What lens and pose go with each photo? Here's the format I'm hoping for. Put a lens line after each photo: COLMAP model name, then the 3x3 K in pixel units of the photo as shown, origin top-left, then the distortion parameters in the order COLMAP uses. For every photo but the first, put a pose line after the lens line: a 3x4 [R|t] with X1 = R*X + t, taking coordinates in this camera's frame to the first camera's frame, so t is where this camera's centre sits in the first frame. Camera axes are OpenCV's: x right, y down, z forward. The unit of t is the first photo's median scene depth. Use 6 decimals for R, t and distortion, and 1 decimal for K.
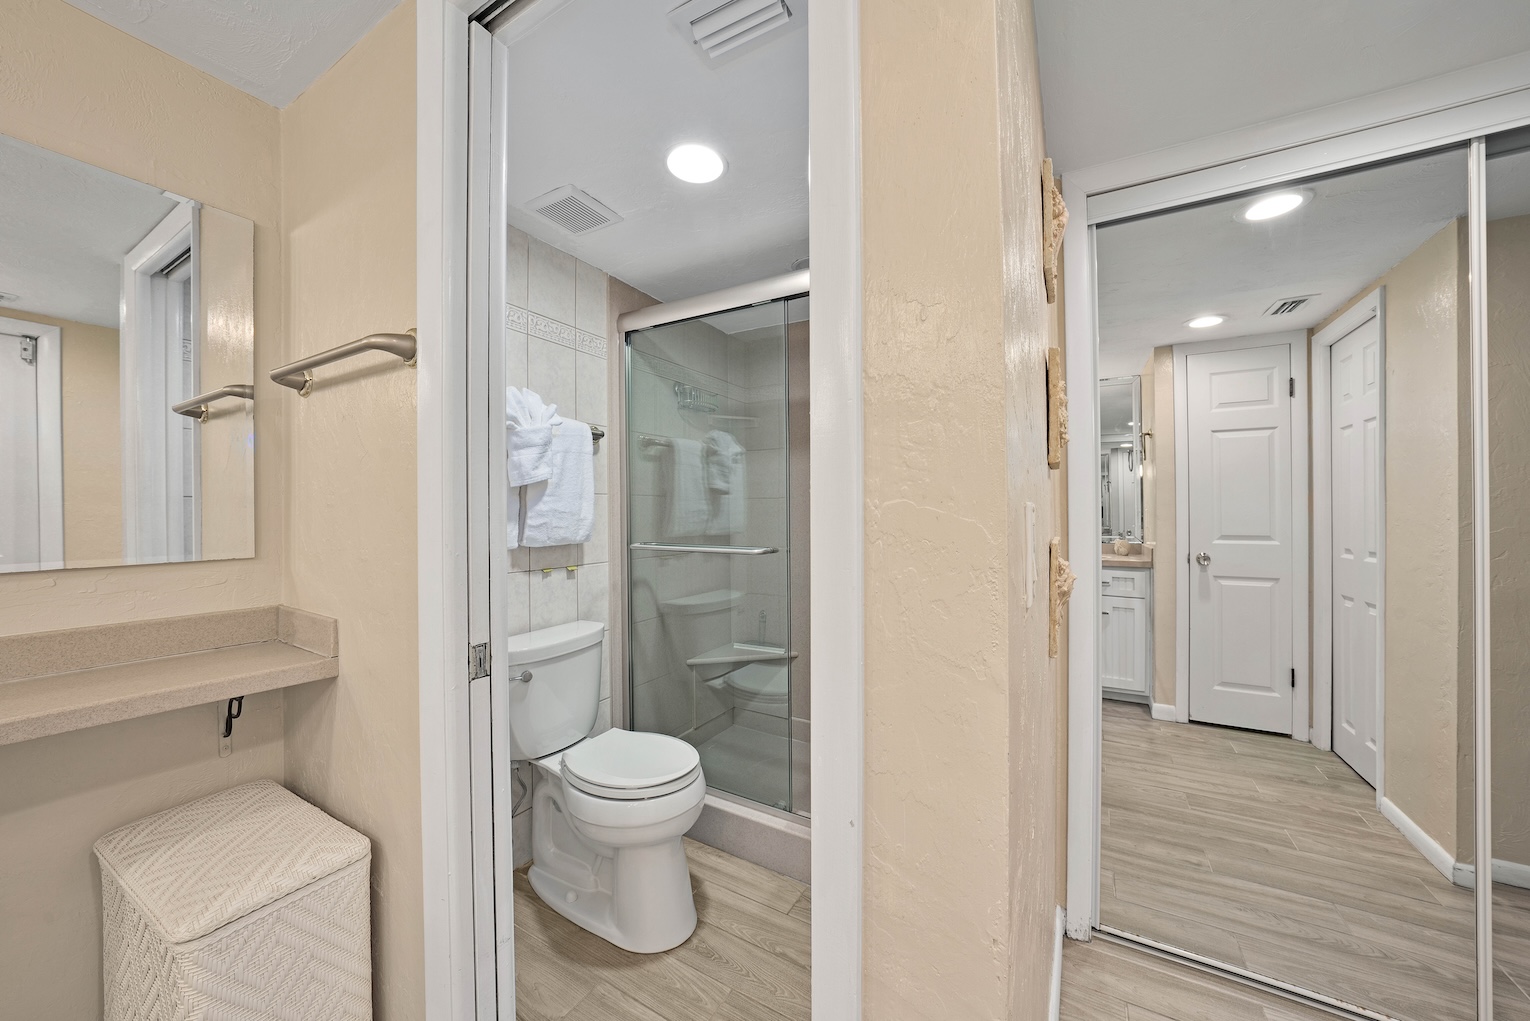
lens RADIAL K [[550.5, 0, 767.5], [0, 550.5, 511.3], [0, 0, 1]] dist [-0.011573, 0.000405]
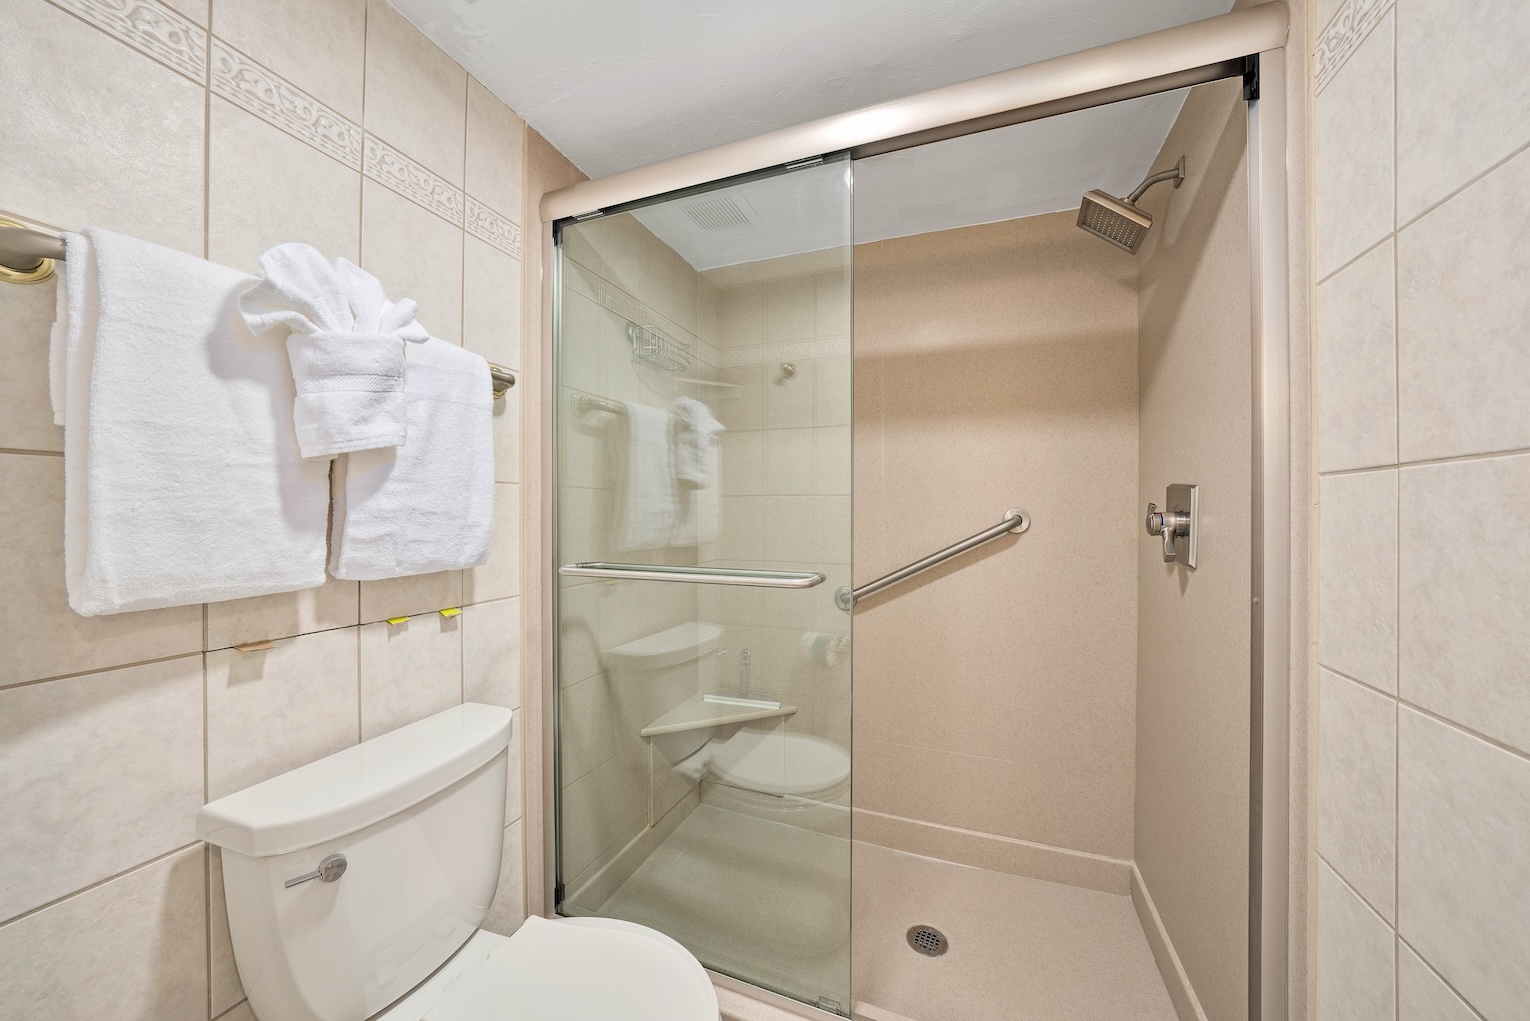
lens RADIAL K [[525.4, 0, 788.3], [0, 525.4, 508.7], [0, 0, 1]] dist [-0.014402, -0.000006]
pose [[0.980330, 0.006779, 0.197251, -0.116326], [-0.004848, 0.999936, -0.010267, 0.001048], [-0.197308, 0.009108, 0.980299, 0.384455]]
